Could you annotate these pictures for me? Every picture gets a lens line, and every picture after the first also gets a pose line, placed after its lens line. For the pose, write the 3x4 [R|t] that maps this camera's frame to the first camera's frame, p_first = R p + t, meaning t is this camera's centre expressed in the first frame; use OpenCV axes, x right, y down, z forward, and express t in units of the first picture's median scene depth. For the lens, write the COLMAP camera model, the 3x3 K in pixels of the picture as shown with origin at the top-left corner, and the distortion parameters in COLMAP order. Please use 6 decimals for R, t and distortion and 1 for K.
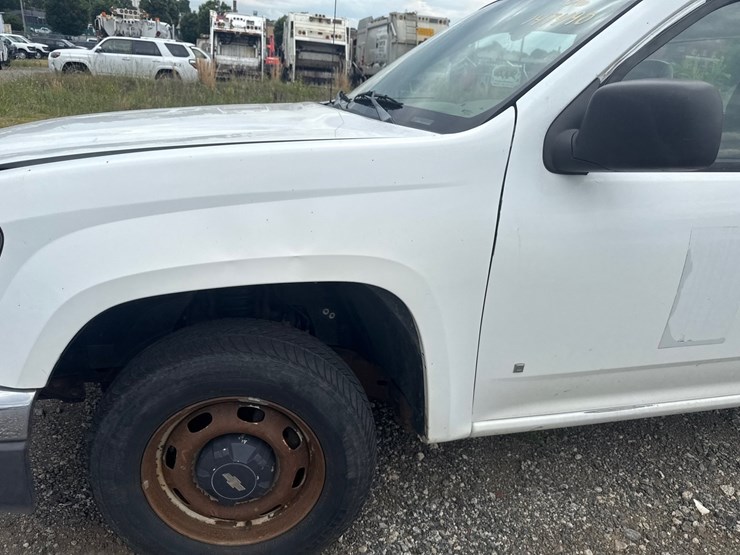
lens RADIAL K [[538.1, 0, 361.6], [0, 538.1, 275.8], [0, 0, 1]] dist [-0.006347, -0.003072]
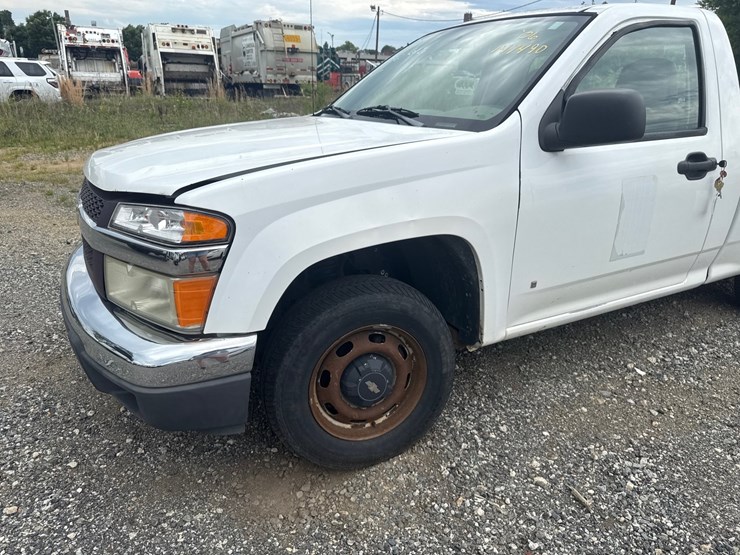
lens RADIAL K [[534.4, 0, 369.9], [0, 534.4, 273.3], [0, 0, 1]] dist [0.027351, -0.040570]
pose [[0.965182, -0.136468, 0.223160, -0.027595], [0.138601, 0.990329, 0.006153, 0.004019], [-0.221842, 0.024992, 0.974762, -0.020351]]
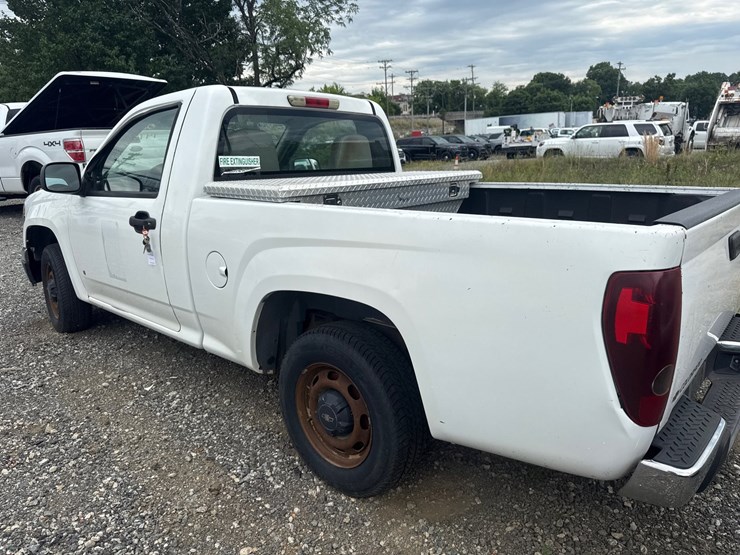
lens RADIAL K [[528.5, 0, 370.8], [0, 528.5, 271.2], [0, 0, 1]] dist [0.054412, -0.056609]
pose [[0.571235, 0.104405, -0.814119, 0.185100], [-0.224223, 0.973999, -0.032420, -0.003269], [0.789566, 0.201064, 0.579792, 0.037923]]
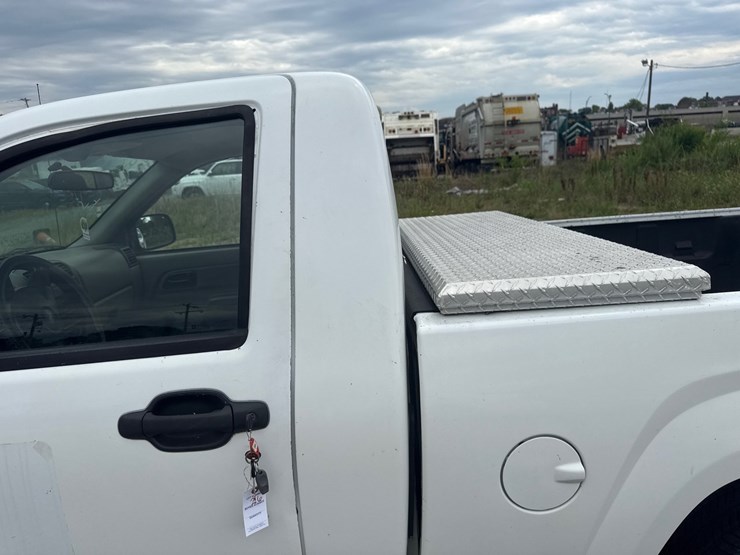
lens RADIAL K [[531.5, 0, 371.7], [0, 531.5, 290.4], [0, 0, 1]] dist [0.036675, -0.058144]
pose [[0.965724, -0.081819, -0.246340, 0.081534], [0.050773, 0.990233, -0.129850, -0.010738], [0.254558, 0.112892, 0.960446, 0.024074]]
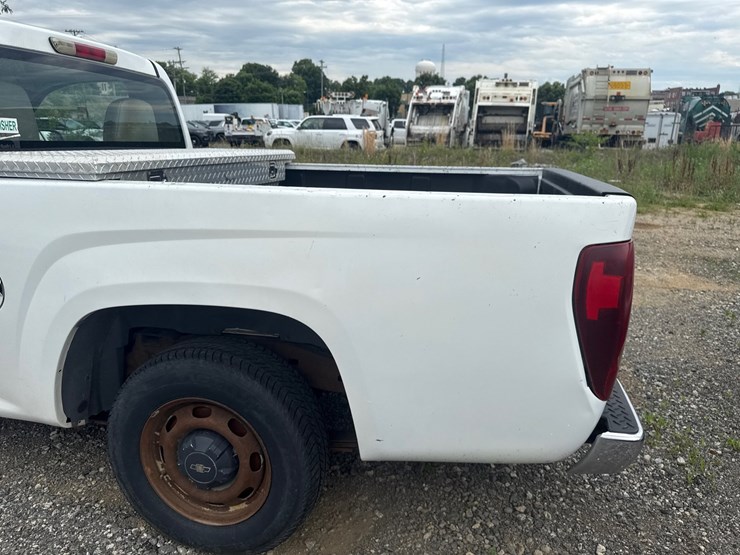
lens RADIAL K [[538.5, 0, 366.8], [0, 538.5, 282.4], [0, 0, 1]] dist [-0.006809, 0.001763]
pose [[0.894650, 0.060256, -0.442685, 0.157906], [-0.106844, 0.990967, -0.081043, -0.000497], [0.433803, 0.119803, 0.893007, 0.034247]]
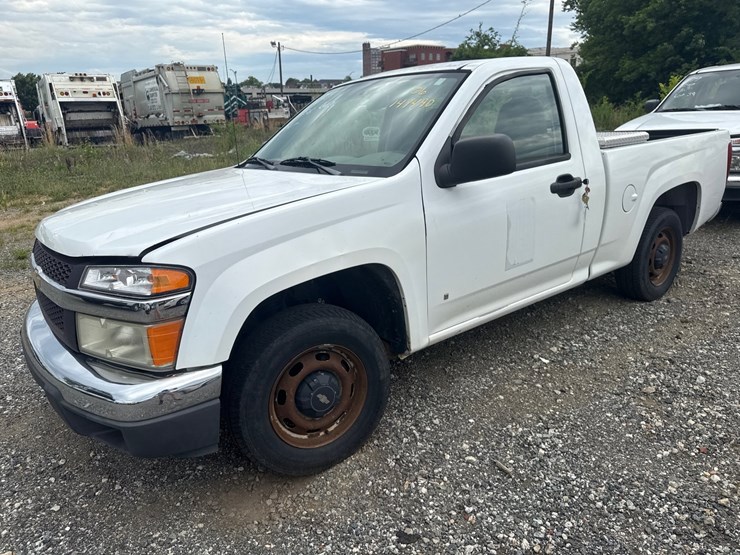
lens RADIAL K [[533.6, 0, 361.2], [0, 533.6, 275.9], [0, 0, 1]] dist [0.028902, -0.031963]
pose [[0.911068, -0.226289, 0.344599, -0.032738], [0.246292, 0.969083, -0.014788, 0.003574], [-0.330598, 0.098345, 0.938634, -0.033751]]
